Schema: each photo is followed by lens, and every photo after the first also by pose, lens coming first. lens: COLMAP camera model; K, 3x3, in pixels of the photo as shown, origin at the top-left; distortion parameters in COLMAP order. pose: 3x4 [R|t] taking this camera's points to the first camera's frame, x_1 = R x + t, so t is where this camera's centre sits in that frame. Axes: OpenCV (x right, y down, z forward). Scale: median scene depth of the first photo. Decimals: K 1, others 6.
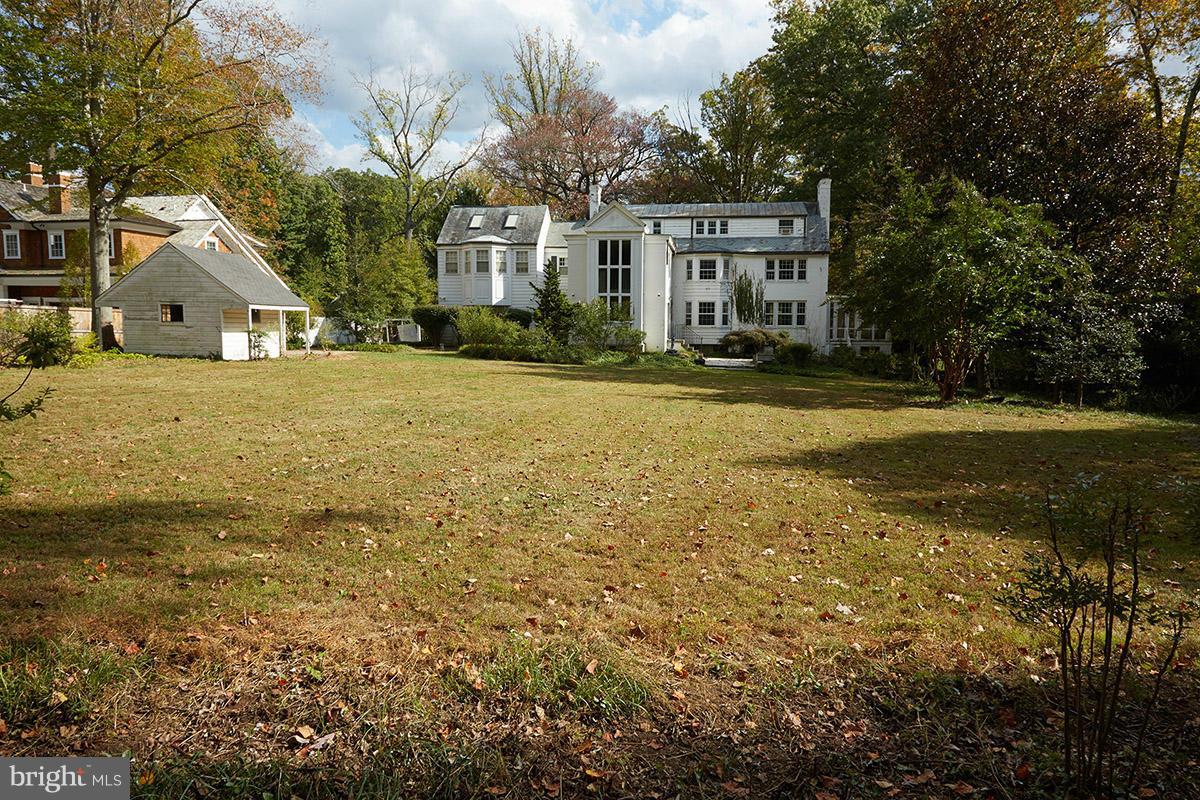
lens RADIAL K [[819.9, 0, 595.6], [0, 819.9, 397.8], [0, 0, 1]] dist [-0.002454, 0.003161]
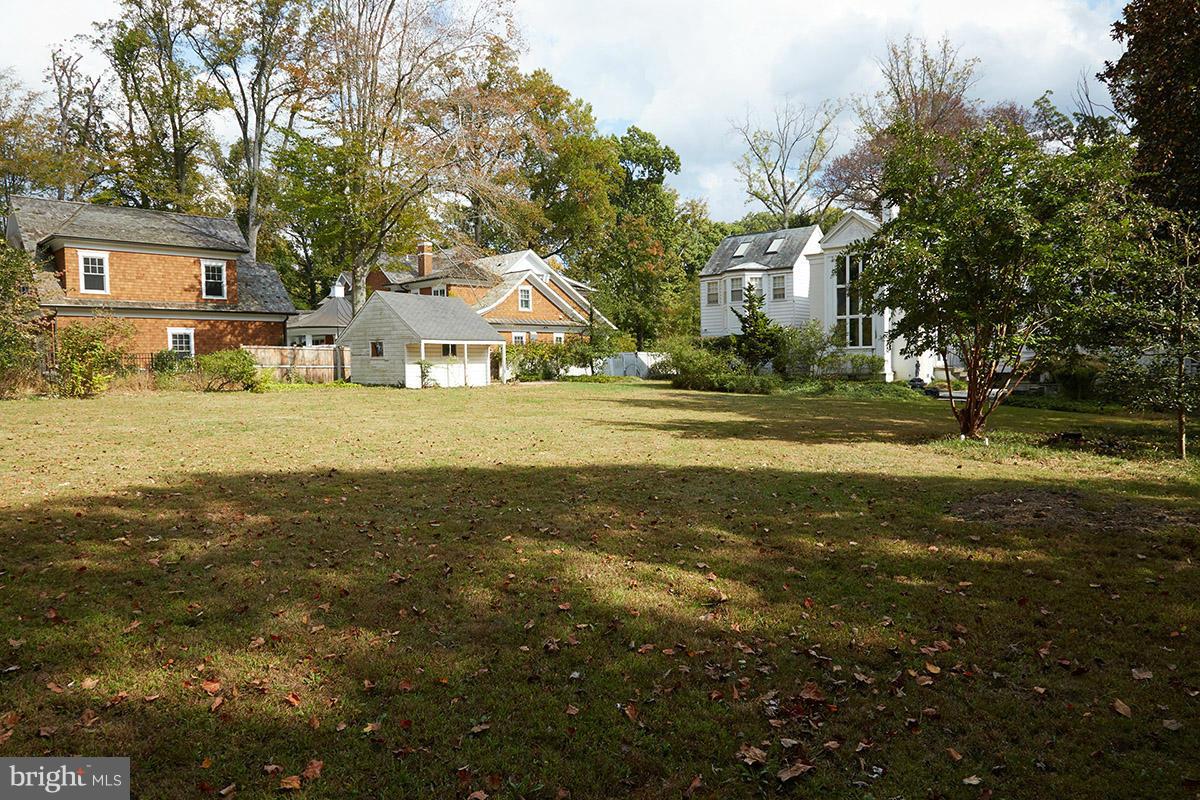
lens RADIAL K [[819.9, 0, 596.6], [0, 819.9, 399.1], [0, 0, 1]] dist [-0.002454, 0.003161]
pose [[0.844559, 0.002281, -0.535457, 0.230133], [-0.026562, 0.998938, -0.037640, 0.003372], [0.534803, 0.046012, 0.843723, 0.094337]]
